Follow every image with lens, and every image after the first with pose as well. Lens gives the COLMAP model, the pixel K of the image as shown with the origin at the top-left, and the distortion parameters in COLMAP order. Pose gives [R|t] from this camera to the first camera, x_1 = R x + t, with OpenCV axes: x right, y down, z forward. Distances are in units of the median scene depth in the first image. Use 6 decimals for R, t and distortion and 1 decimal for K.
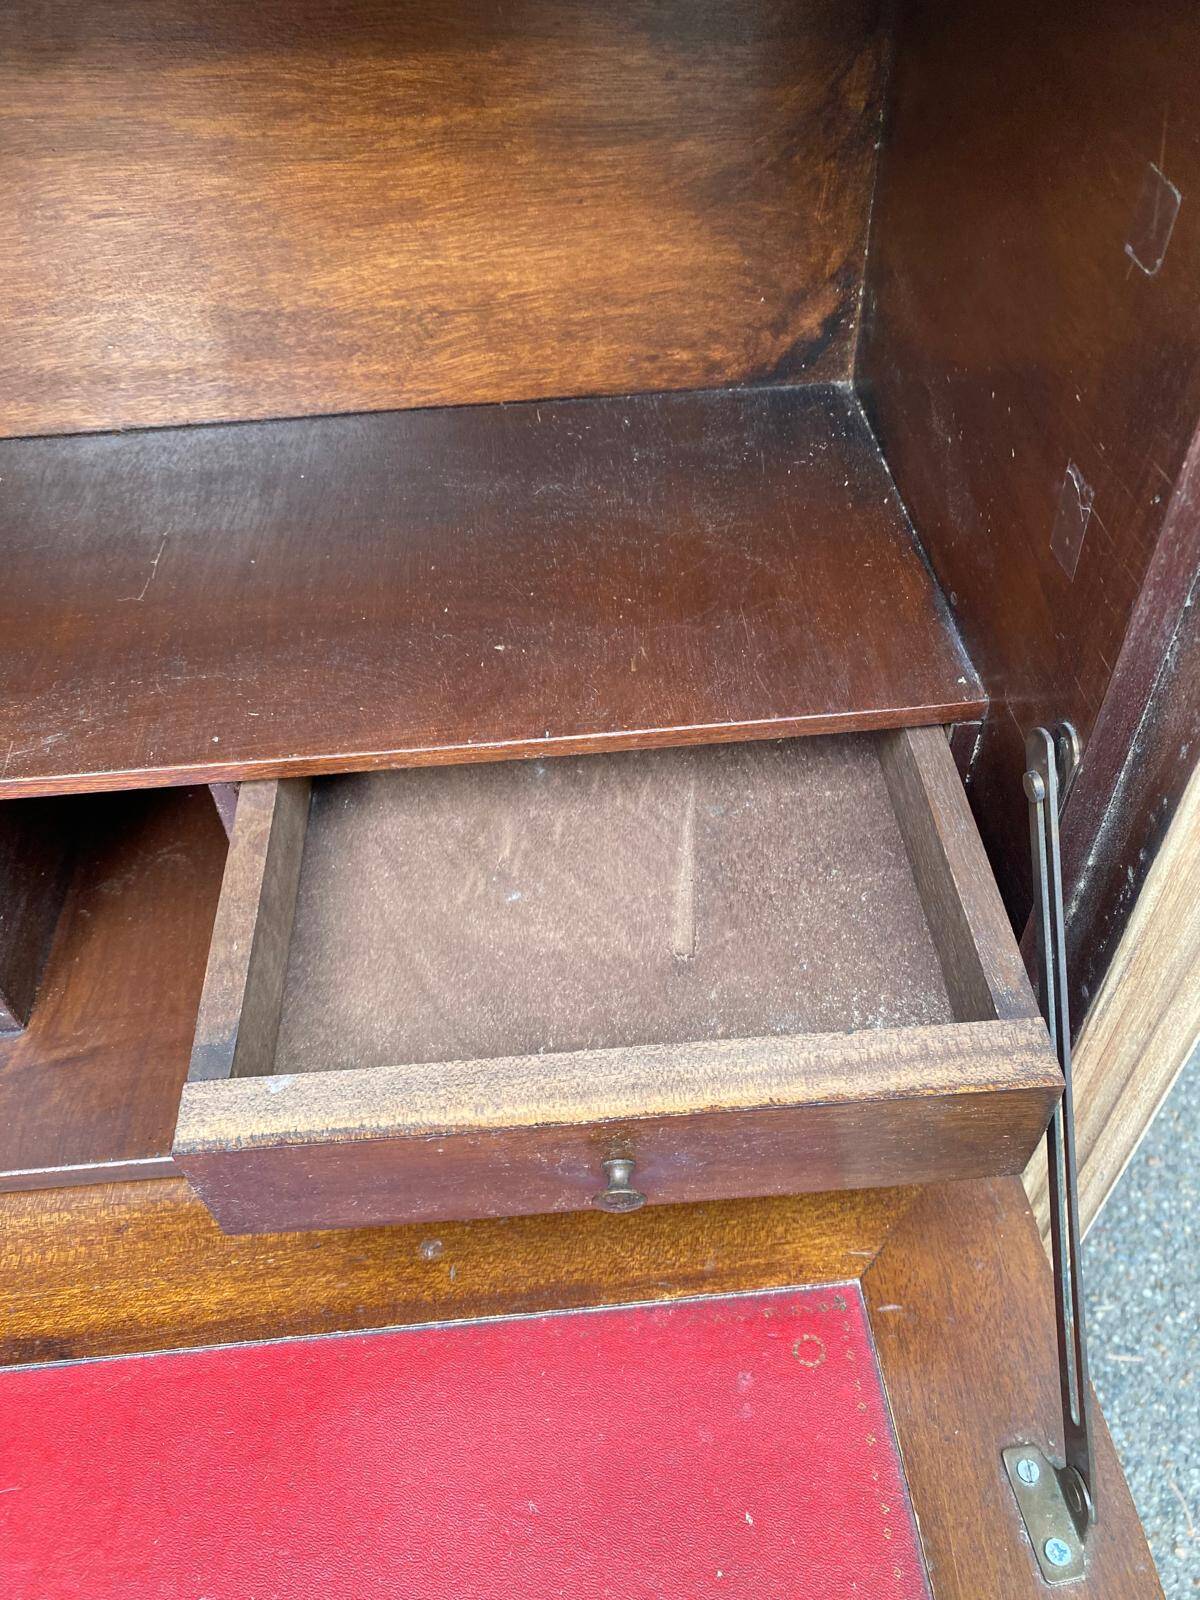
lens RADIAL K [[1260.1, 0, 633.4], [0, 1260.1, 778.0], [0, 0, 1]] dist [-0.000319, 0.003627]
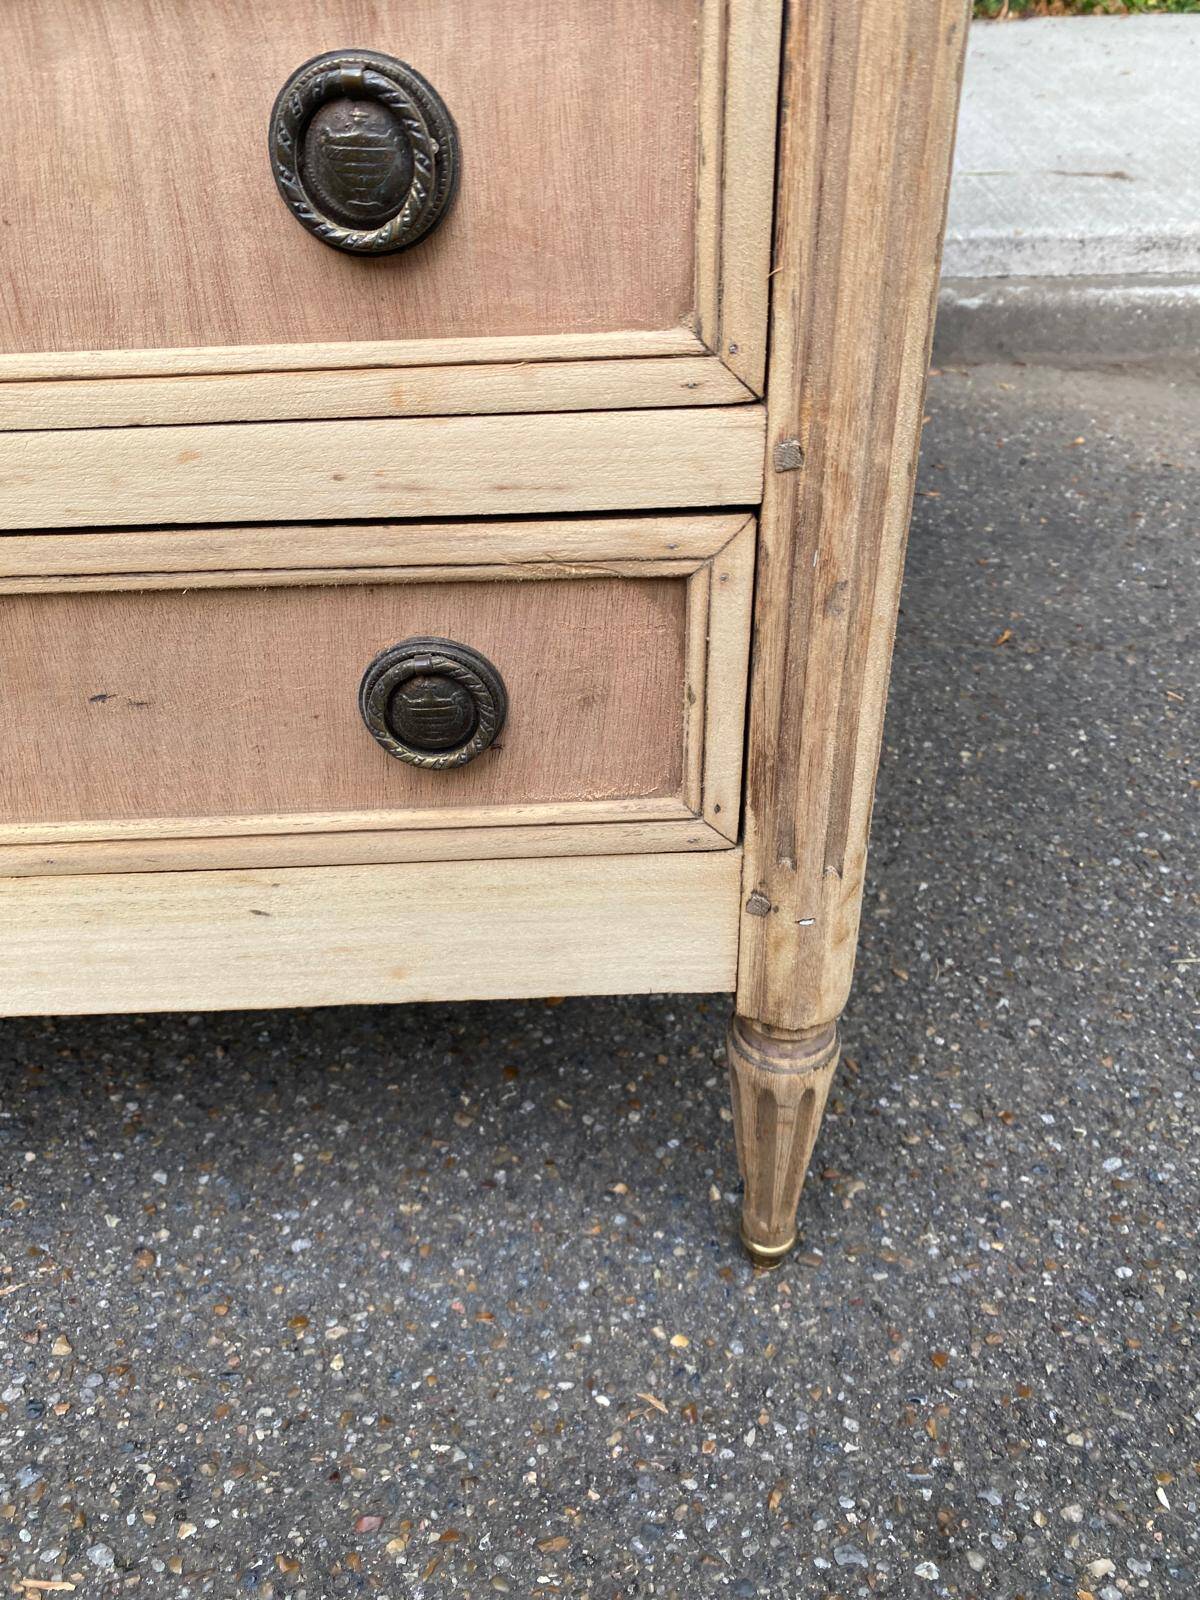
lens RADIAL K [[1226.0, 0, 599.4], [0, 1226.0, 769.2], [0, 0, 1]] dist [0.018177, -0.020729]
pose [[0.996806, 0.034870, -0.071842, 0.276142], [-0.047832, 0.981105, -0.187469, 1.122858], [0.063948, 0.190306, 0.979640, 0.836034]]
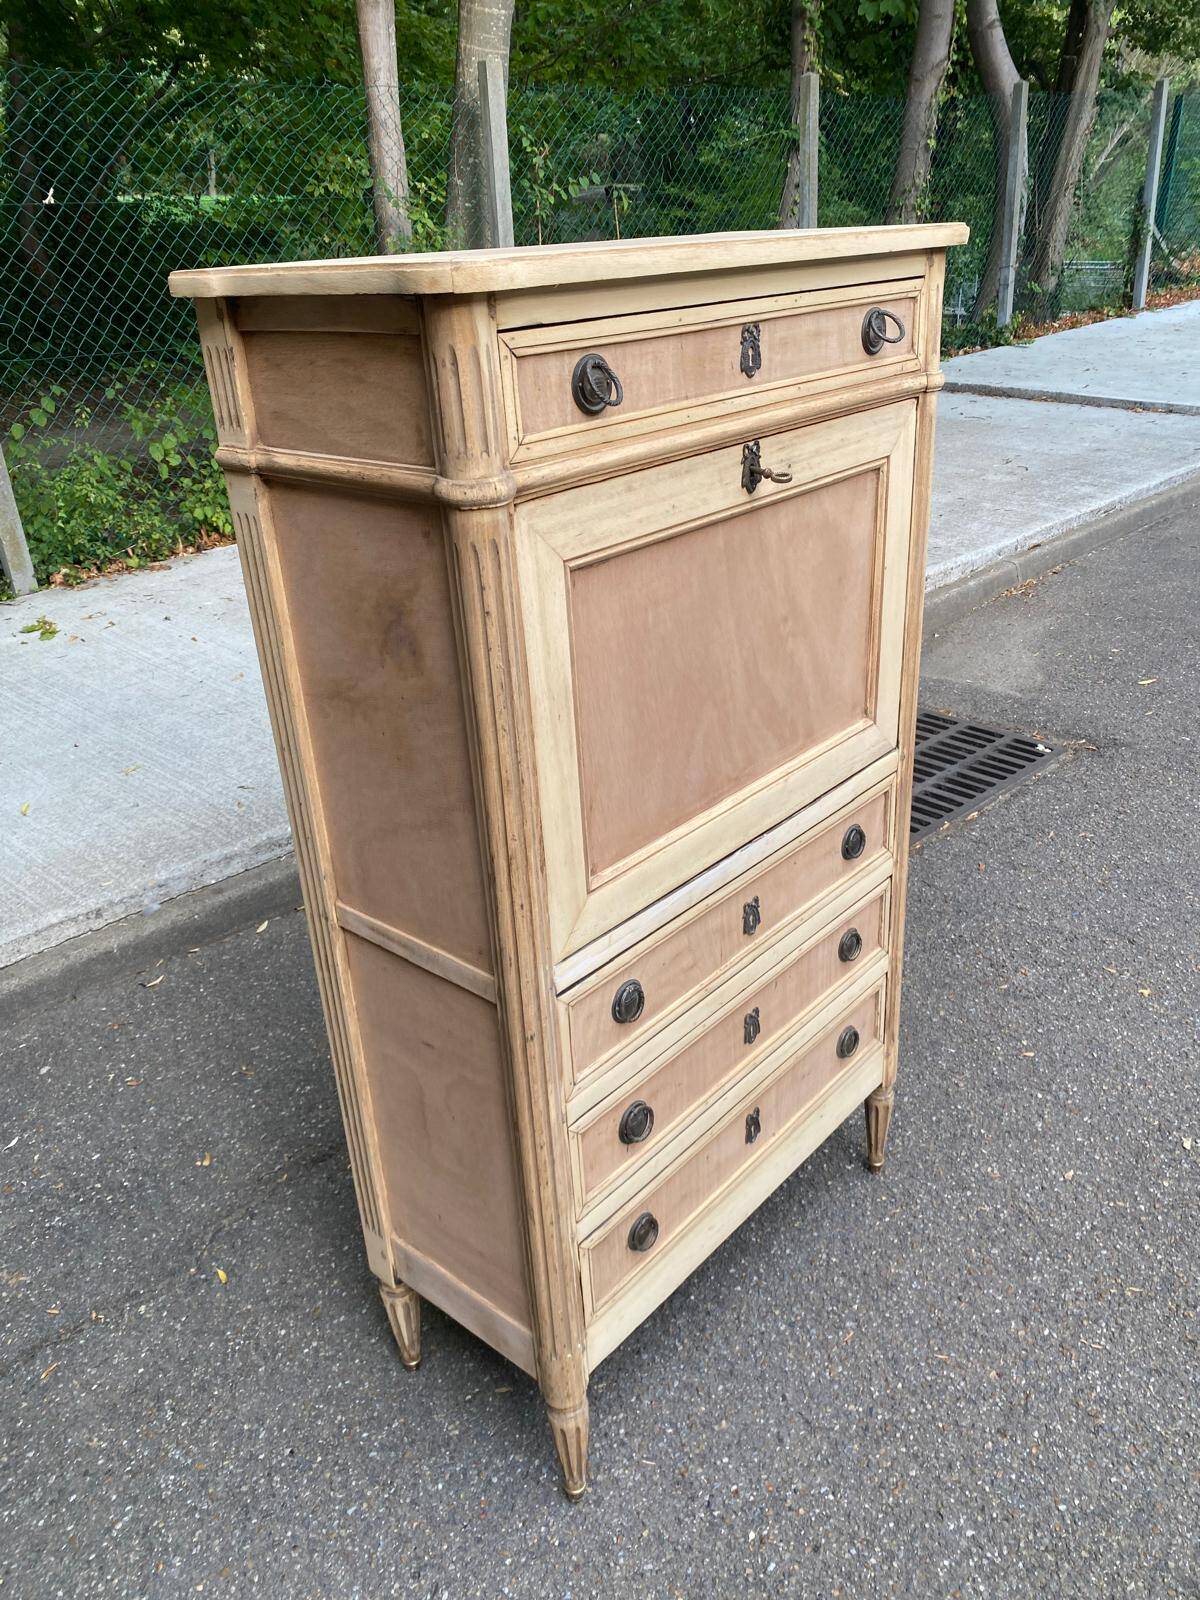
lens RADIAL K [[1226.0, 0, 623.0], [0, 1226.0, 804.1], [0, 0, 1]] dist [0.018177, -0.020729]
pose [[0.721396, -0.314276, 0.617105, -2.332524], [0.522726, 0.831615, -0.187547, 0.687510], [-0.454252, 0.457873, 0.764204, -1.109041]]
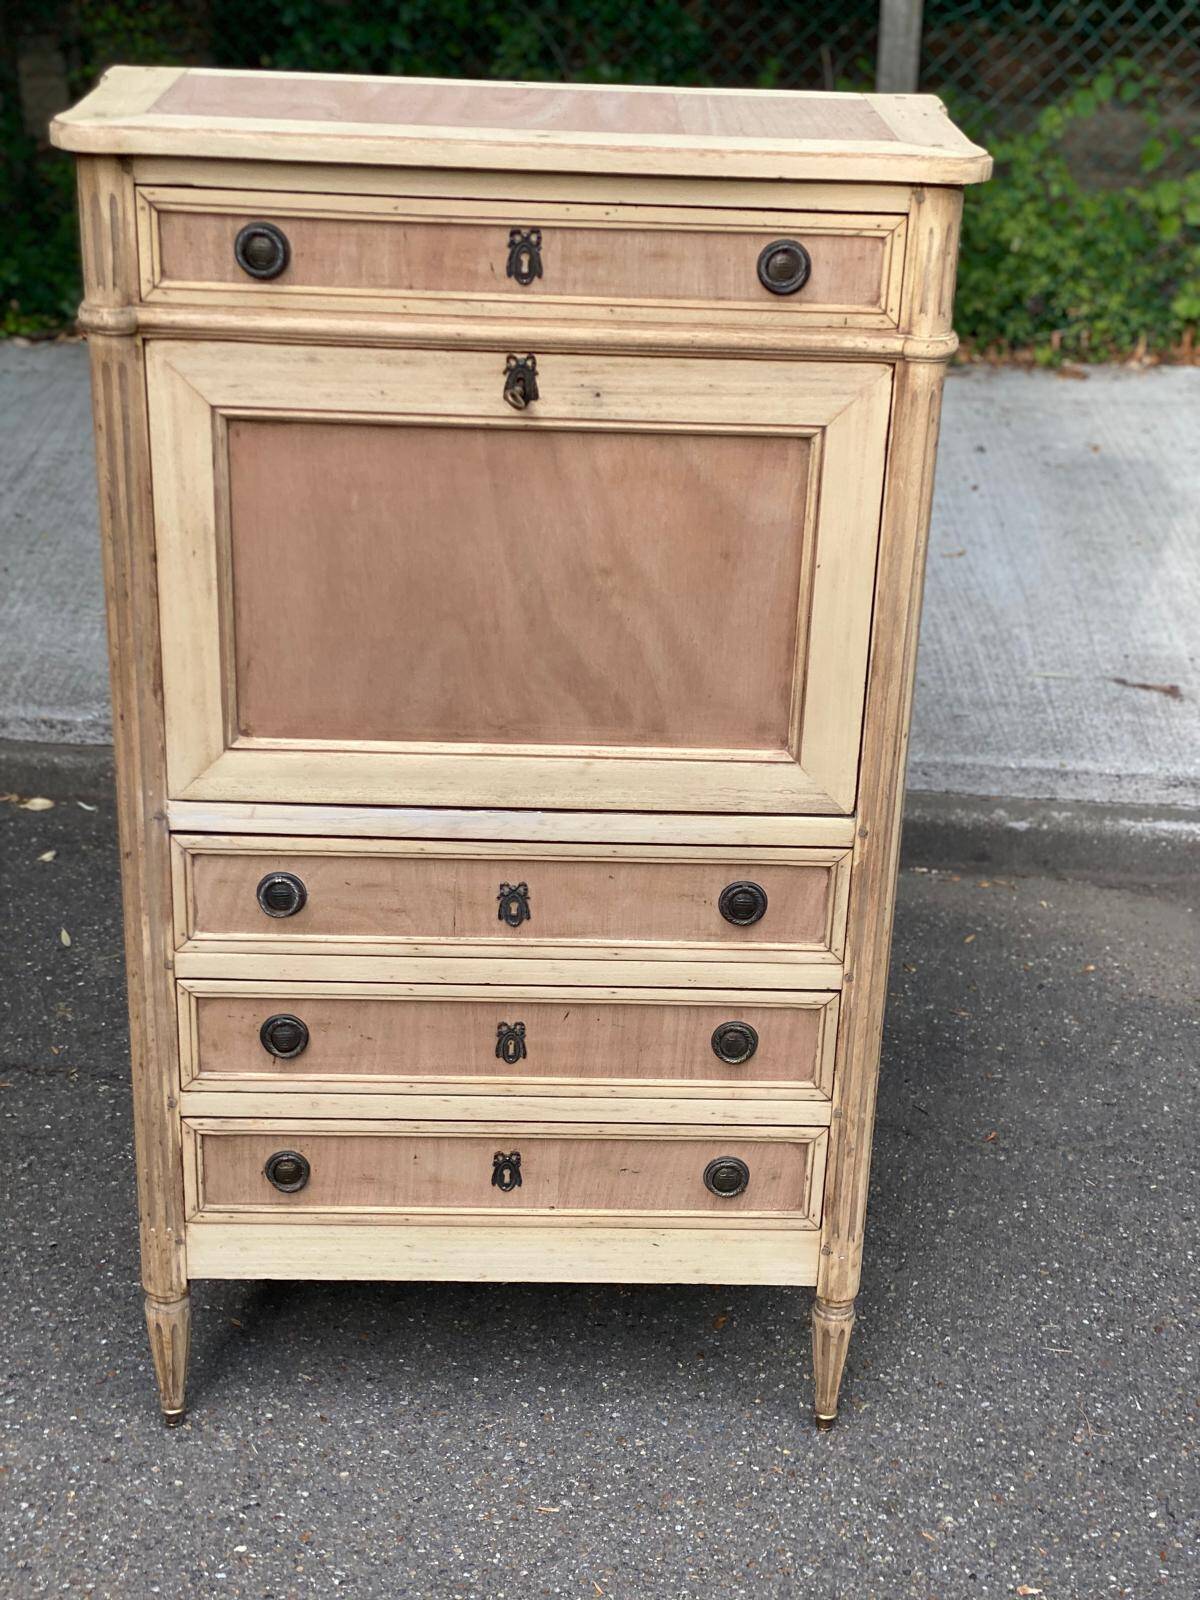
lens RADIAL K [[2385.0, 0, 624.1], [0, 2385.0, 841.6], [0, 0, 1]] dist [0.128898, 0.000000]
pose [[0.996447, 0.075809, -0.036683, 0.020570], [-0.083905, 0.931155, -0.354838, 2.095080], [0.007258, 0.356655, 0.934208, -3.402854]]
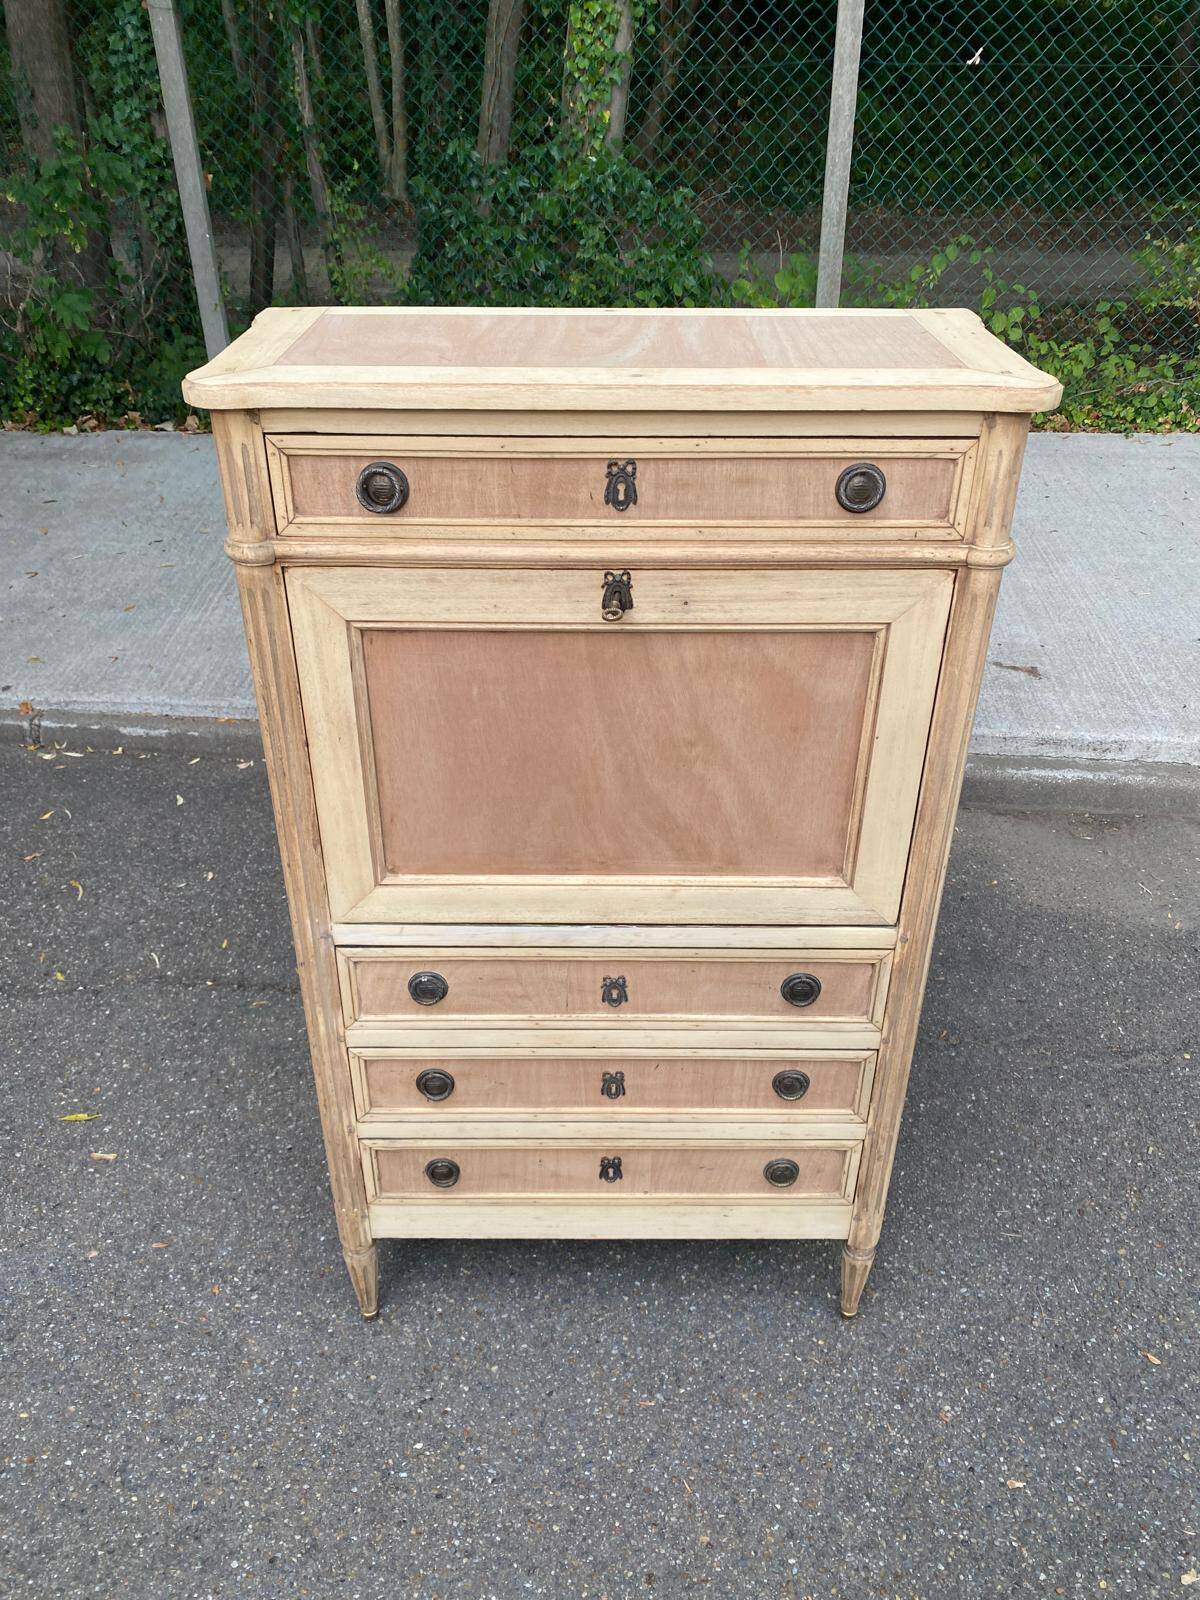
lens RADIAL K [[1226.0, 0, 596.2], [0, 1226.0, 779.5], [0, 0, 1]] dist [0.018177, -0.020729]
pose [[0.995240, 0.065953, -0.071745, -0.230149], [-0.081914, 0.964973, -0.249233, 0.776349], [0.052794, 0.253924, 0.965782, -1.942123]]
